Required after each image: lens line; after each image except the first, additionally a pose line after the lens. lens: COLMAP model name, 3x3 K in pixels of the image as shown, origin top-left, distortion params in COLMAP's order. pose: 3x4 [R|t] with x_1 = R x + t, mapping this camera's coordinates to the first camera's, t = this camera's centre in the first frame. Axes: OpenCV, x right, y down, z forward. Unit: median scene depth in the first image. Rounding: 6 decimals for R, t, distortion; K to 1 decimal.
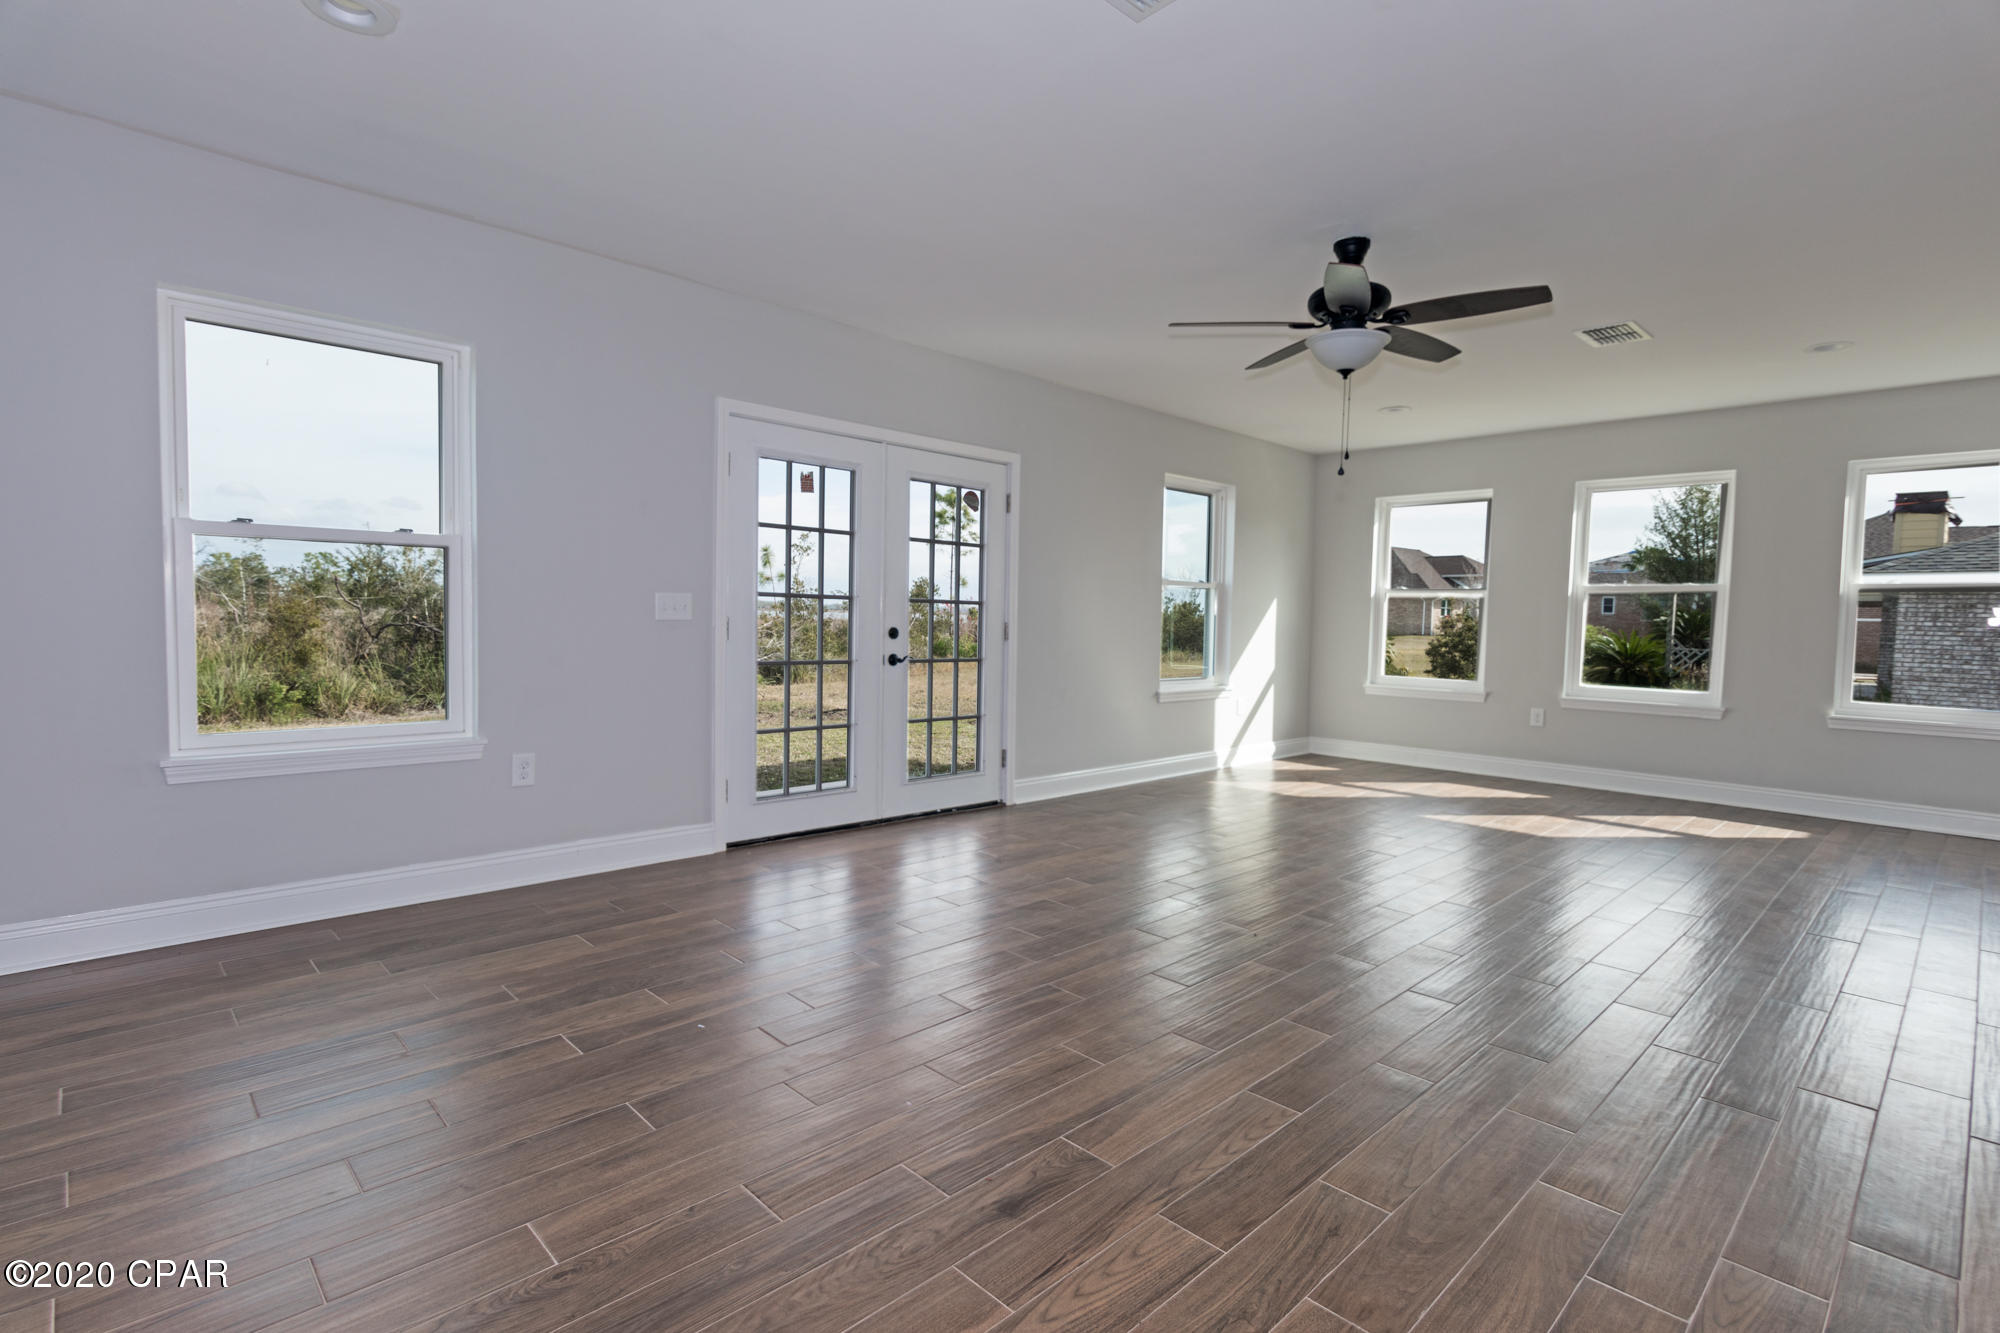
lens RADIAL K [[959.4, 0, 991.7], [0, 959.4, 670.1], [0, 0, 1]] dist [0.004820, -0.000320]
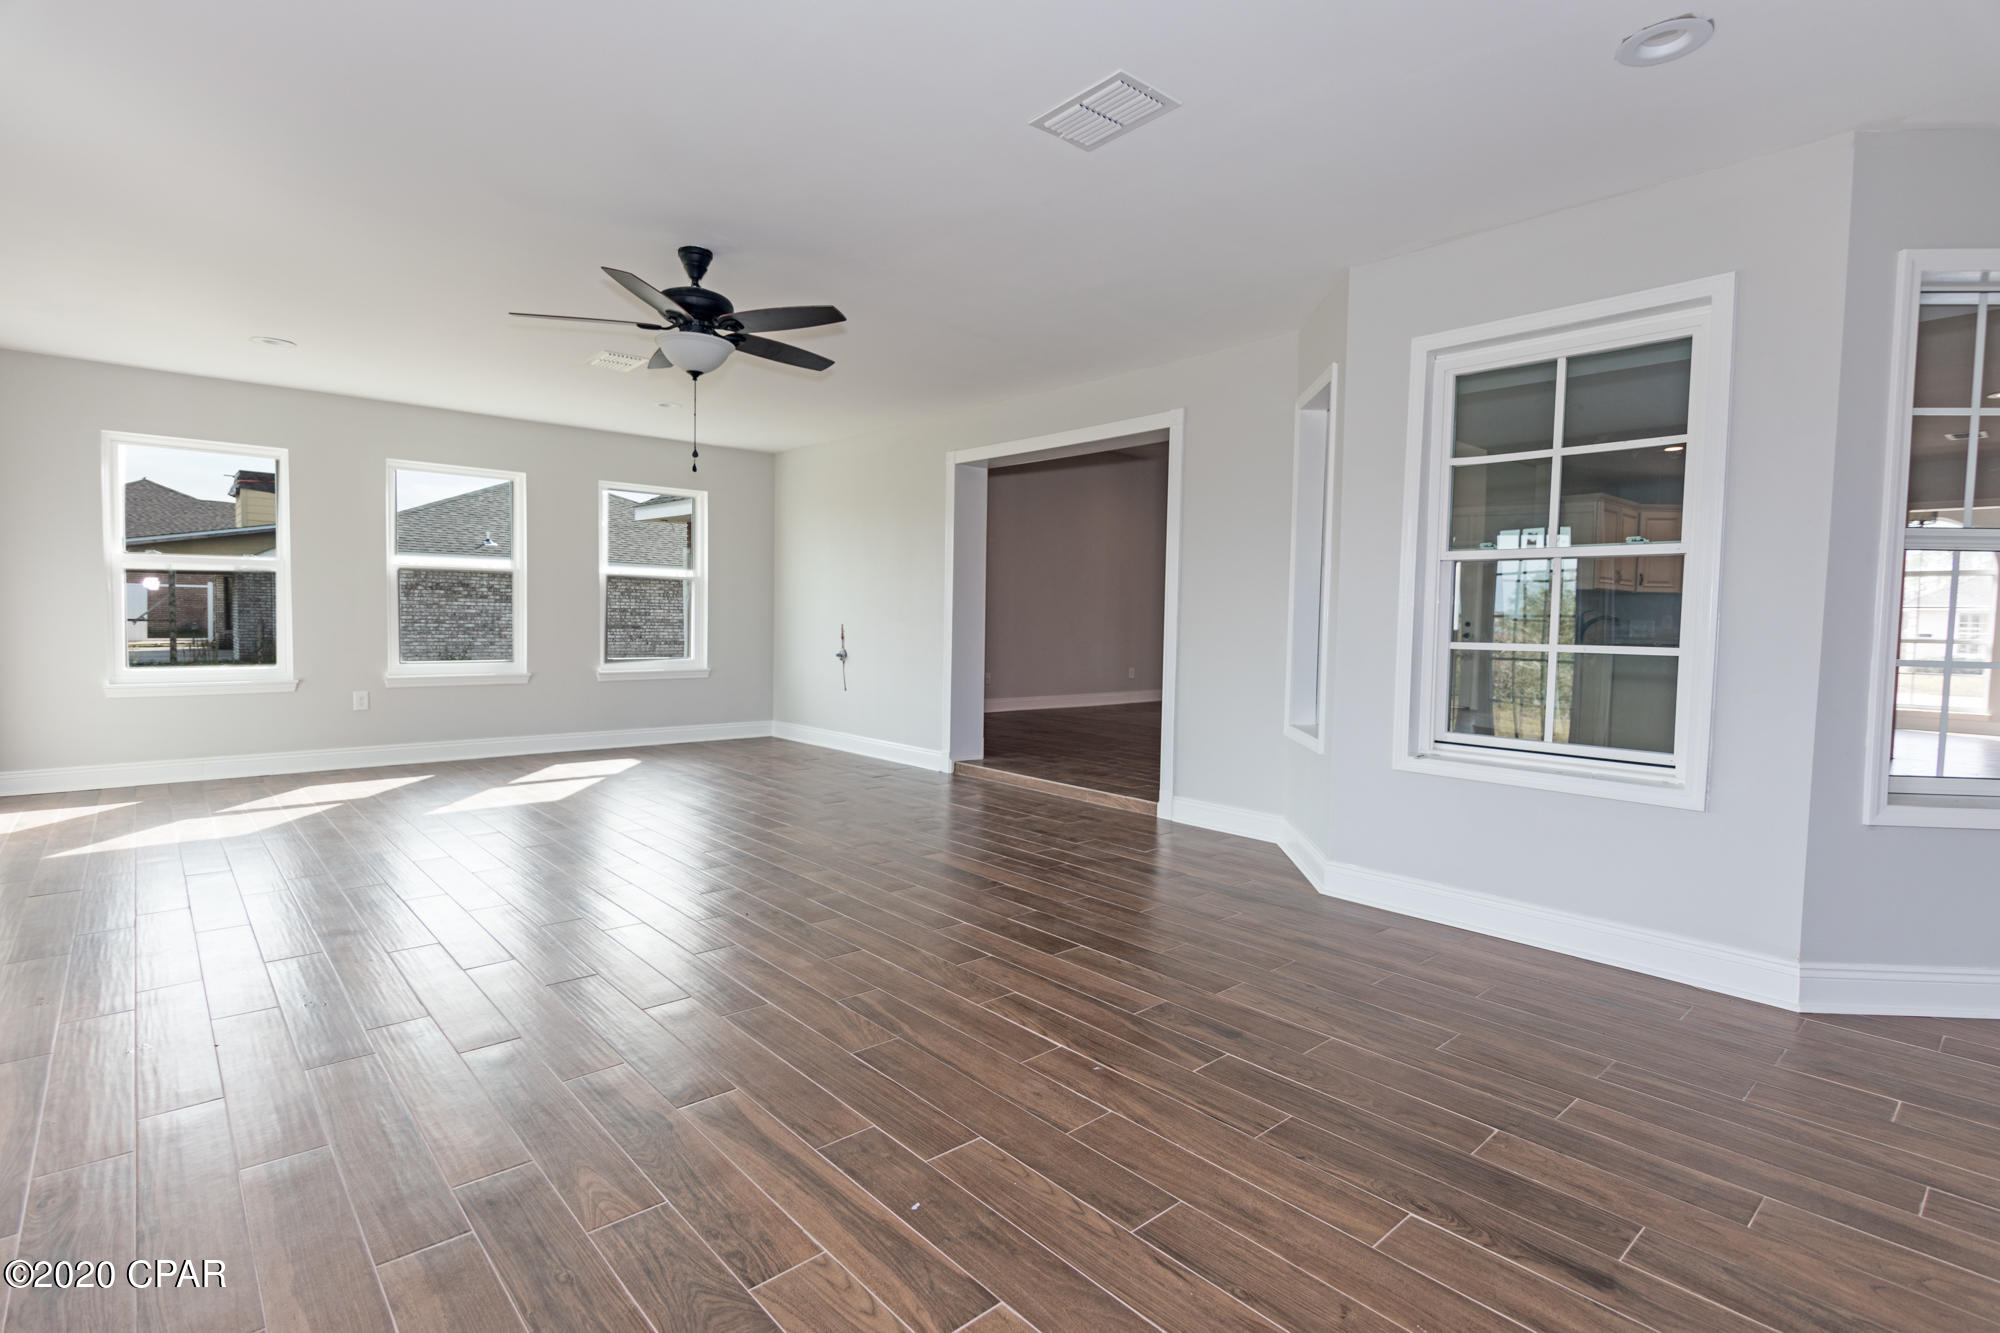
lens RADIAL K [[959.4, 0, 998.8], [0, 959.4, 664.2], [0, 0, 1]] dist [0.004820, -0.000320]
pose [[0.029717, -0.065184, 0.997431, -0.401784], [0.036060, 0.997292, 0.064100, -0.027674], [-0.998908, 0.034062, 0.031987, 0.371671]]
